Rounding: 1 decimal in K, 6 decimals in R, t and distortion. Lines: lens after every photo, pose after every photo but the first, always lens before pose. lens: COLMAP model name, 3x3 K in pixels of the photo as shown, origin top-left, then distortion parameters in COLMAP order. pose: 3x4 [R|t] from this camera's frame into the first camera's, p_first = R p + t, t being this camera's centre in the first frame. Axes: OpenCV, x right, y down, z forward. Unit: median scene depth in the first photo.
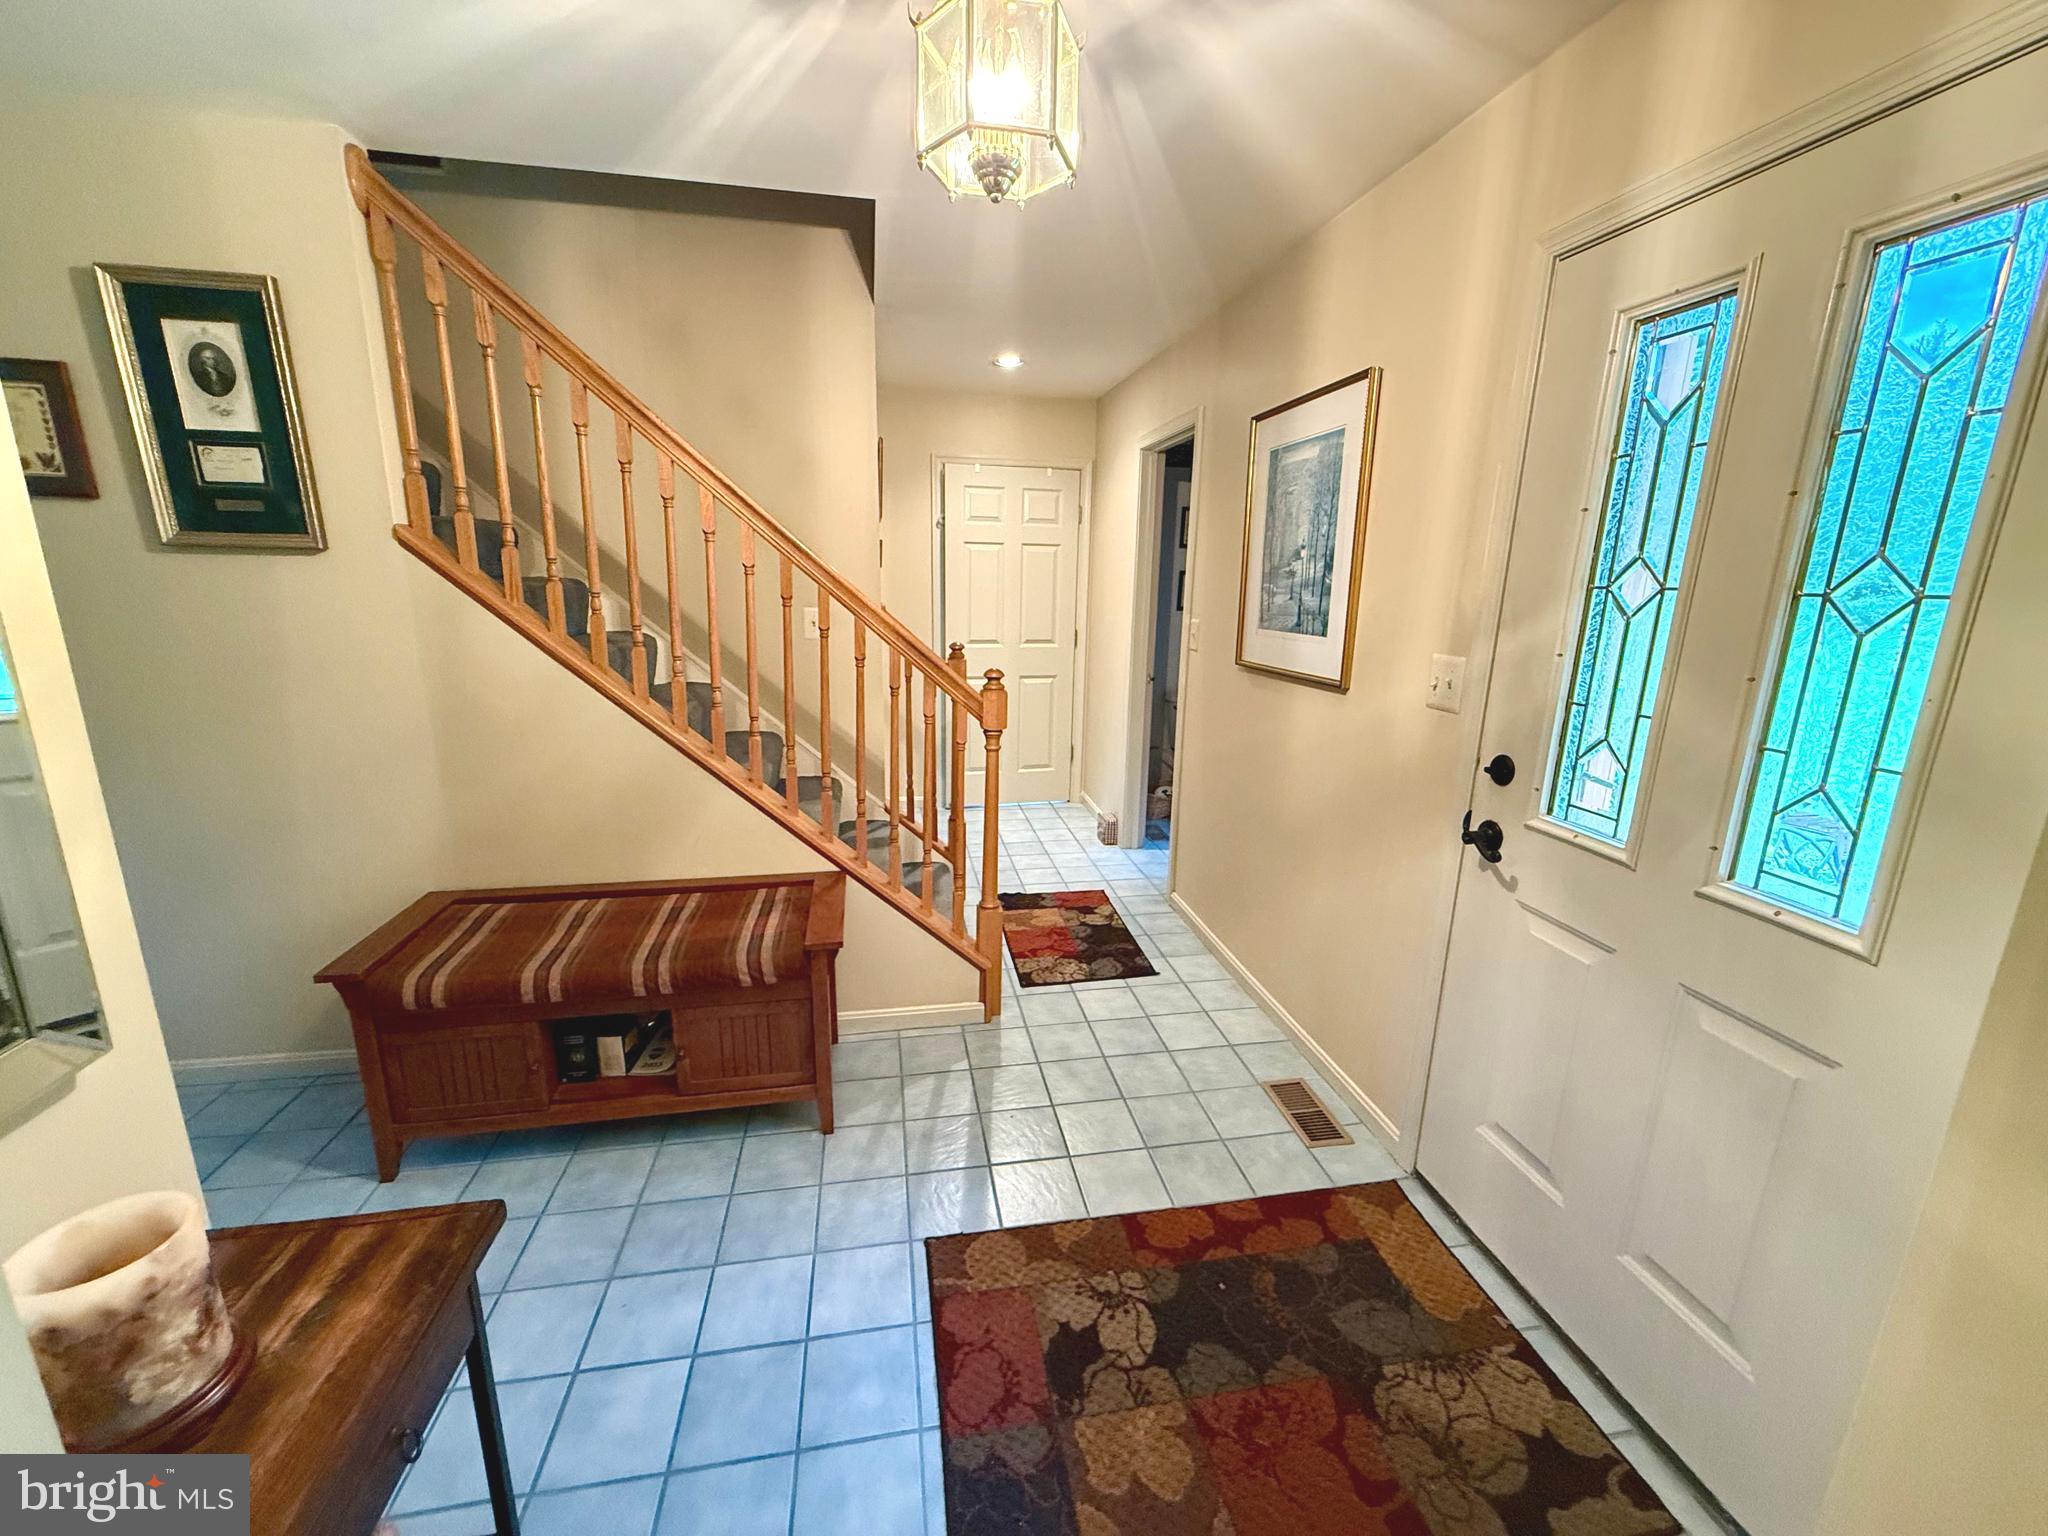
lens RADIAL K [[819.1, 0, 1026.3], [0, 819.1, 765.1], [0, 0, 1]] dist [-0.001591, -0.000066]
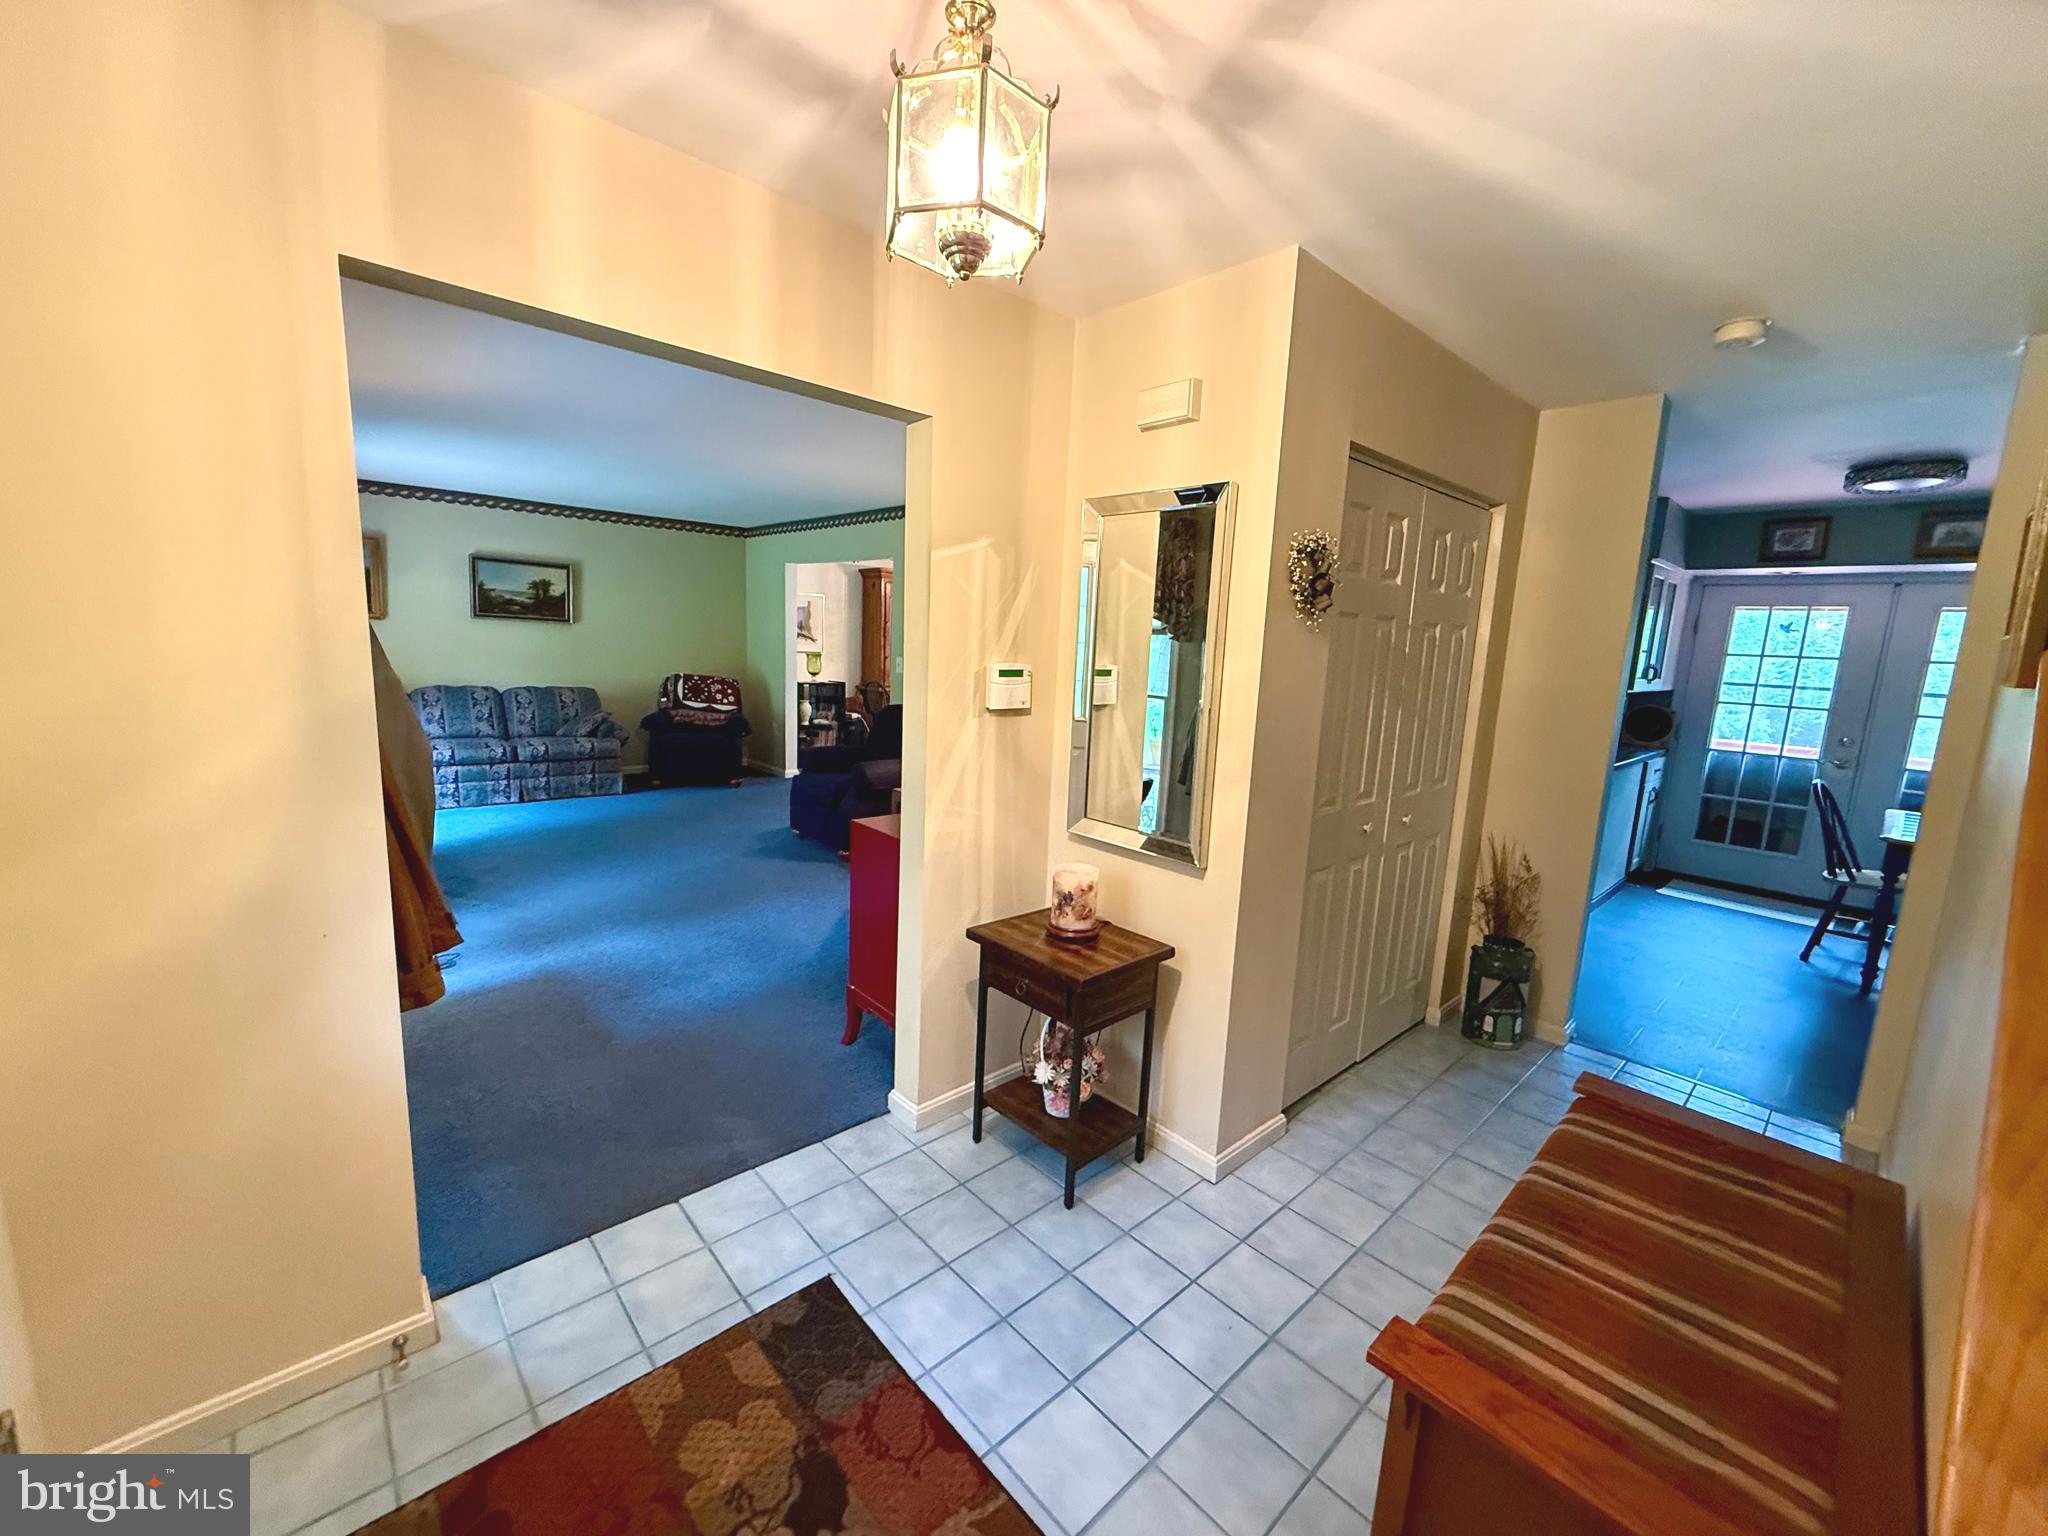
lens RADIAL K [[819.1, 0, 1023.5], [0, 819.1, 767.5], [0, 0, 1]] dist [-0.001591, -0.000066]
pose [[-0.844524, 0.027918, -0.534790, 0.337269], [-0.182572, 0.923802, 0.336538, -0.383266], [0.503435, 0.381851, -0.775076, 1.557154]]
